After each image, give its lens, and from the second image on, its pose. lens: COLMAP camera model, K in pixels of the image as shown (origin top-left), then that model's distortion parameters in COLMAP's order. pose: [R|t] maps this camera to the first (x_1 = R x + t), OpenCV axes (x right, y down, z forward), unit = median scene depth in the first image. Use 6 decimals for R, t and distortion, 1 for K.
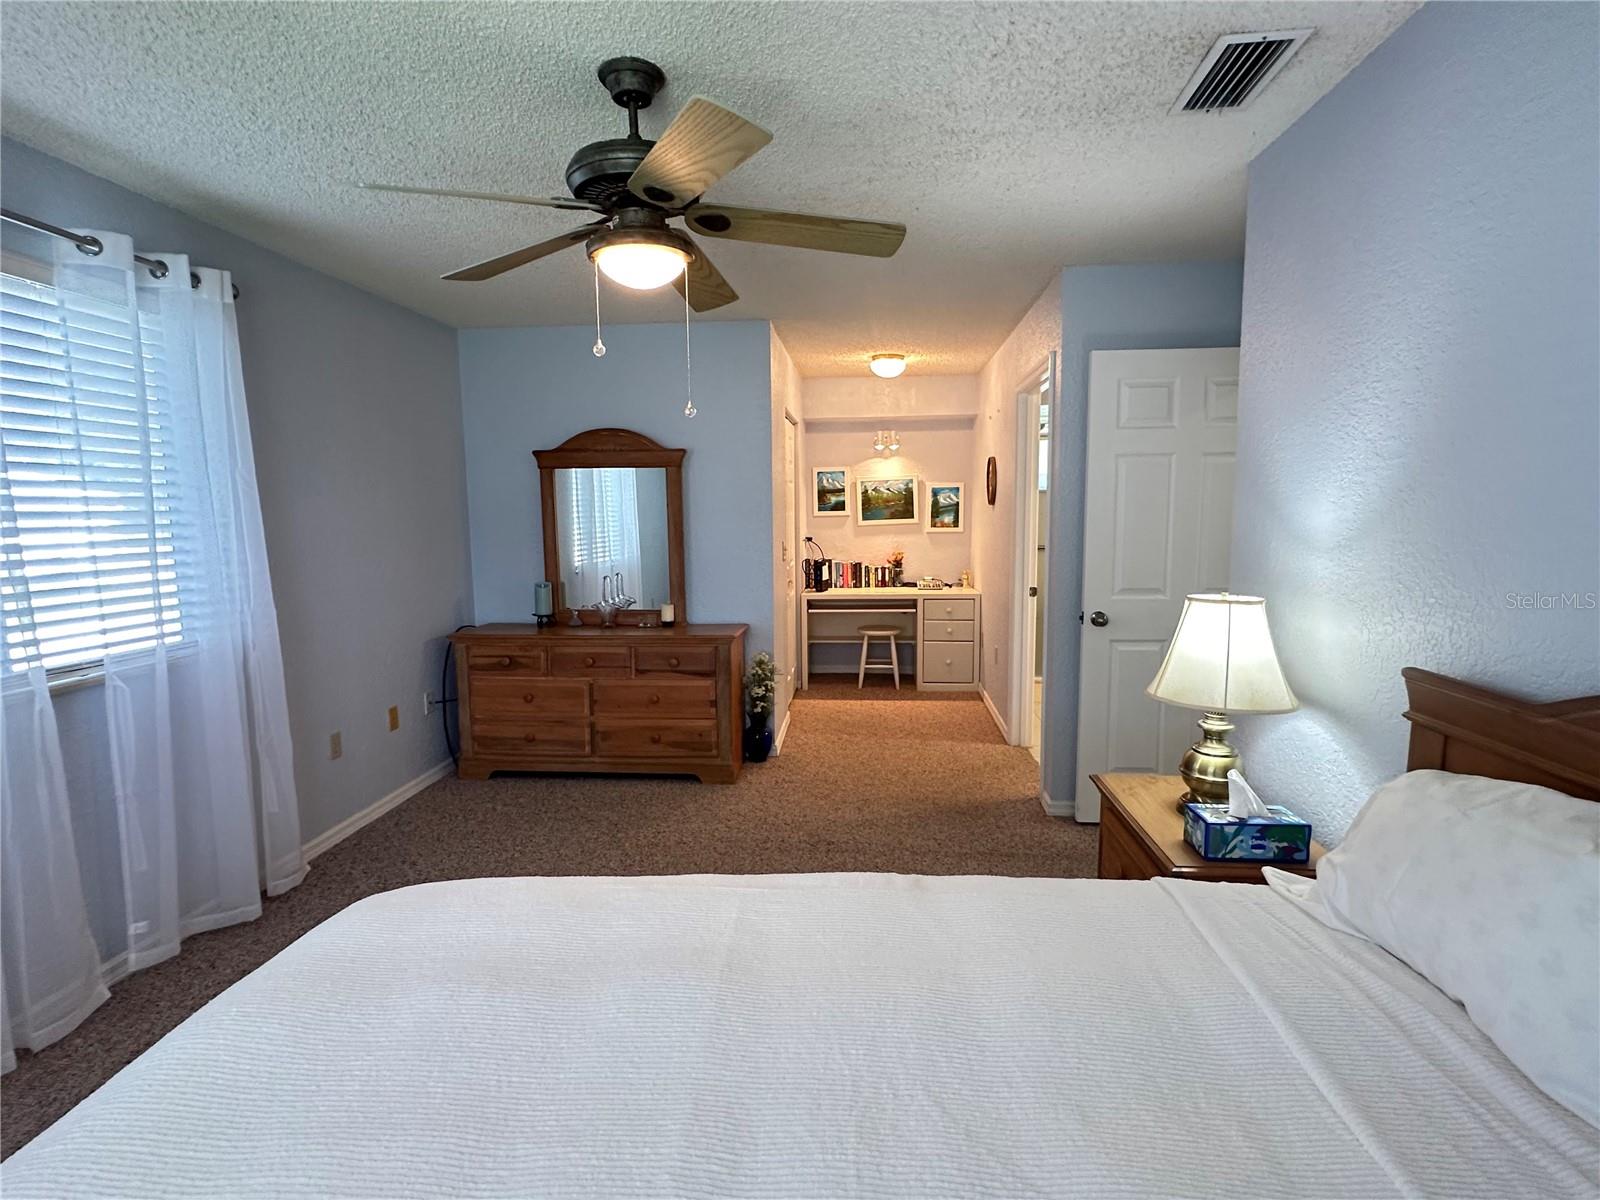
lens RADIAL K [[772.9, 0, 800.0], [0, 772.9, 600.0], [0, 0, 1]] dist [-0.000740, -0.000455]
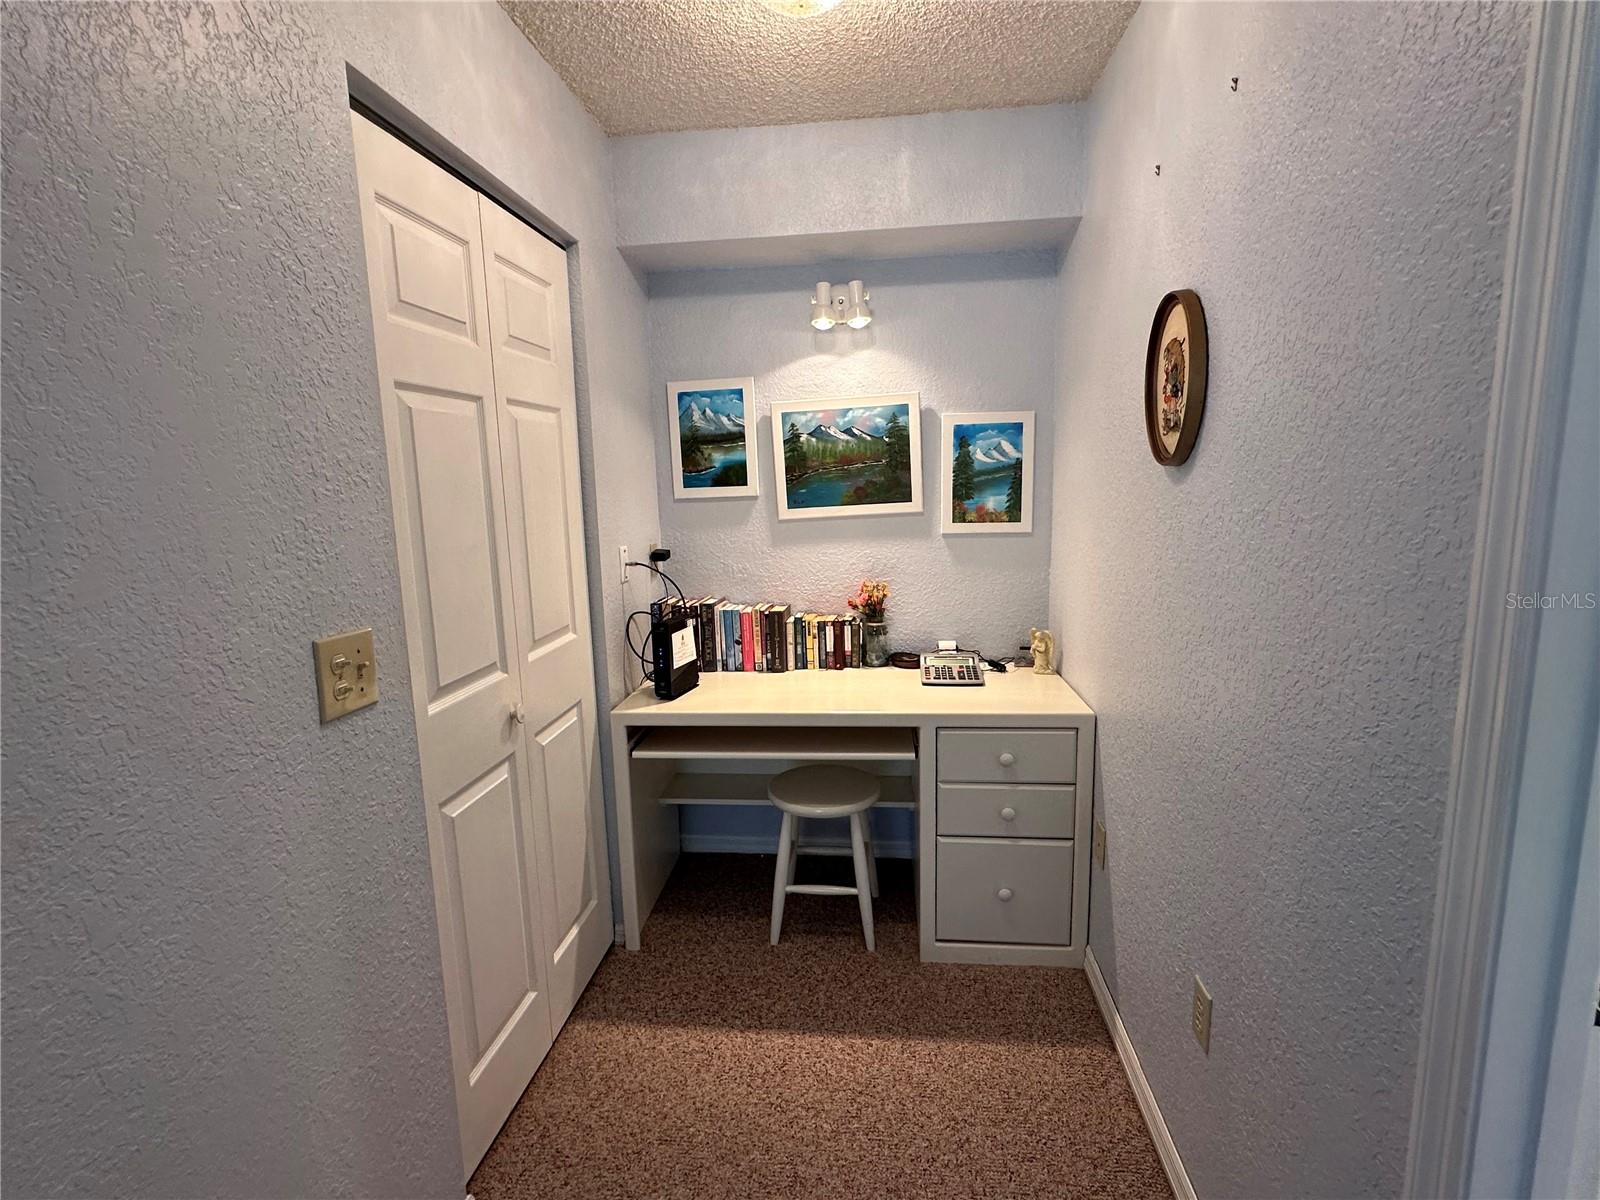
lens RADIAL K [[772.9, 0, 800.0], [0, 772.9, 600.0], [0, 0, 1]] dist [-0.000740, -0.000455]
pose [[0.999778, -0.012503, -0.016948, 0.111185], [0.013208, 0.999024, 0.042161, -0.084057], [0.016404, -0.042375, 0.998967, 0.690017]]
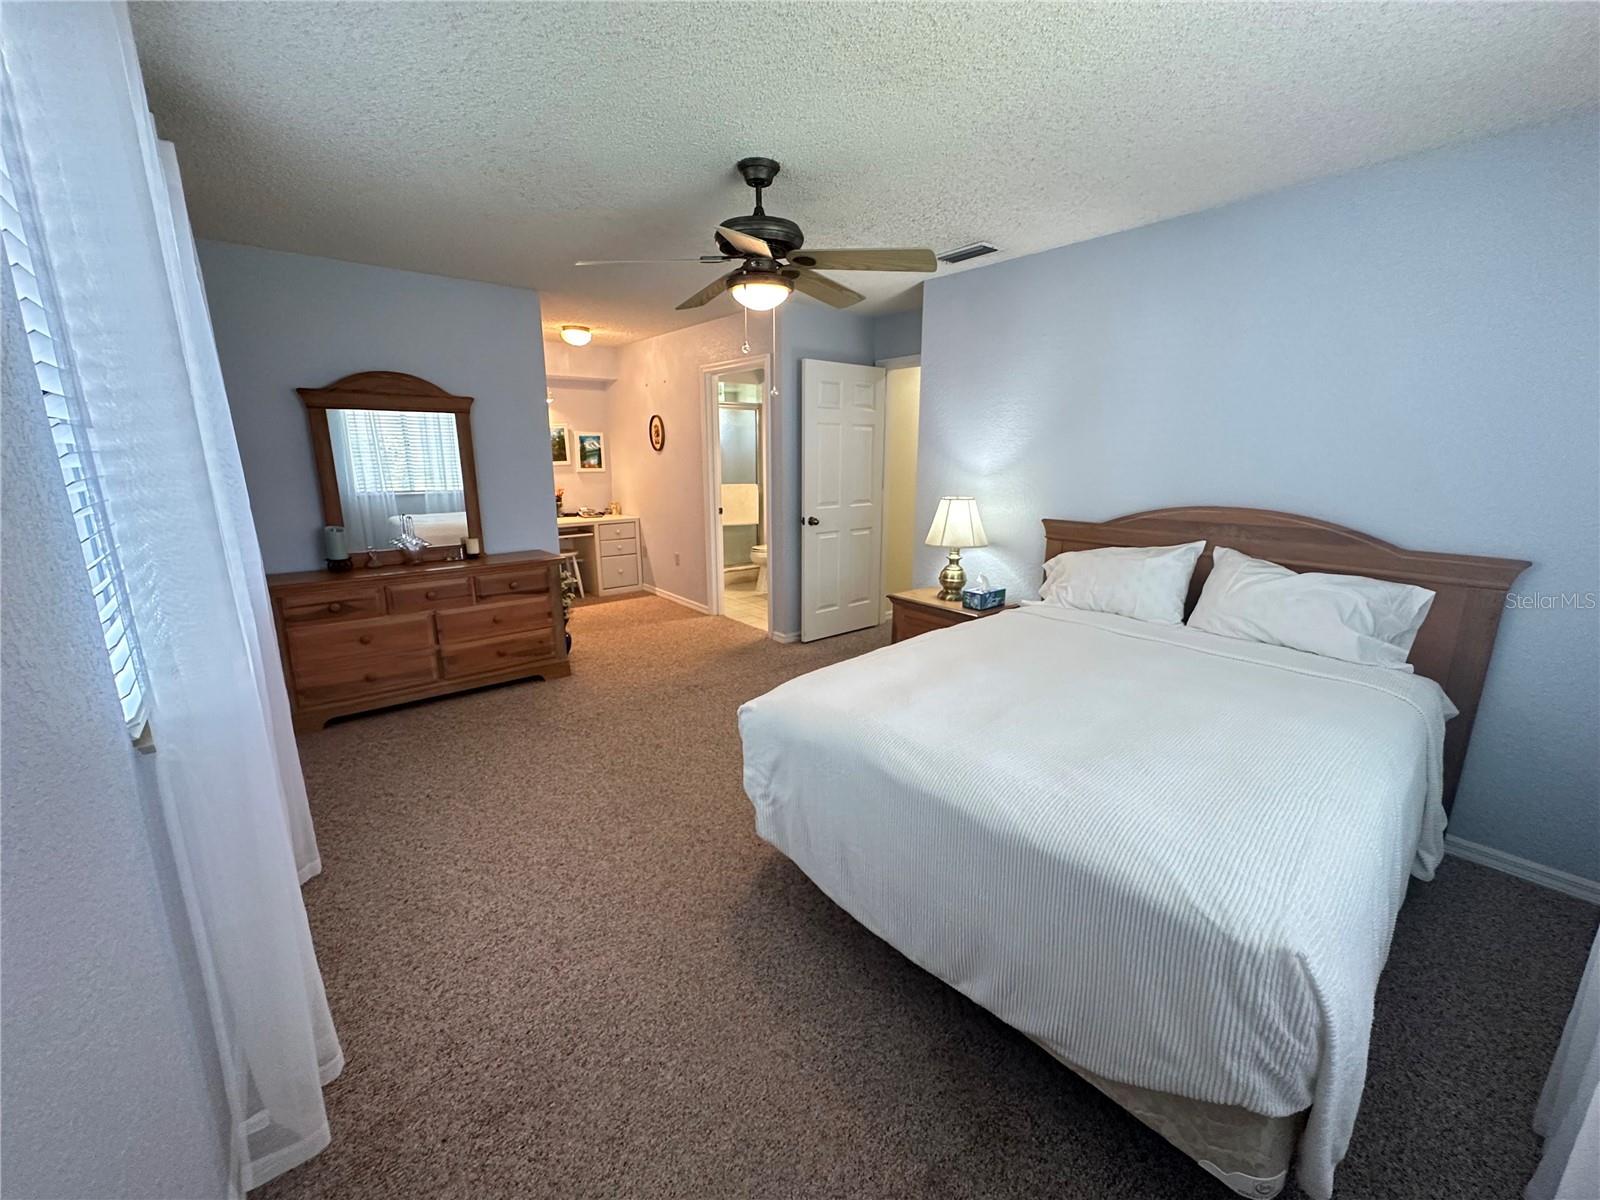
lens RADIAL K [[640.1, 0, 800.3], [0, 640.1, 596.7], [0, 0, 1]] dist [-0.006229, 0.001317]
pose [[0.713119, -0.143826, 0.686131, -0.377988], [0.071813, 0.988567, 0.132586, 0.000315], [-0.697355, -0.045276, 0.715294, 0.000410]]
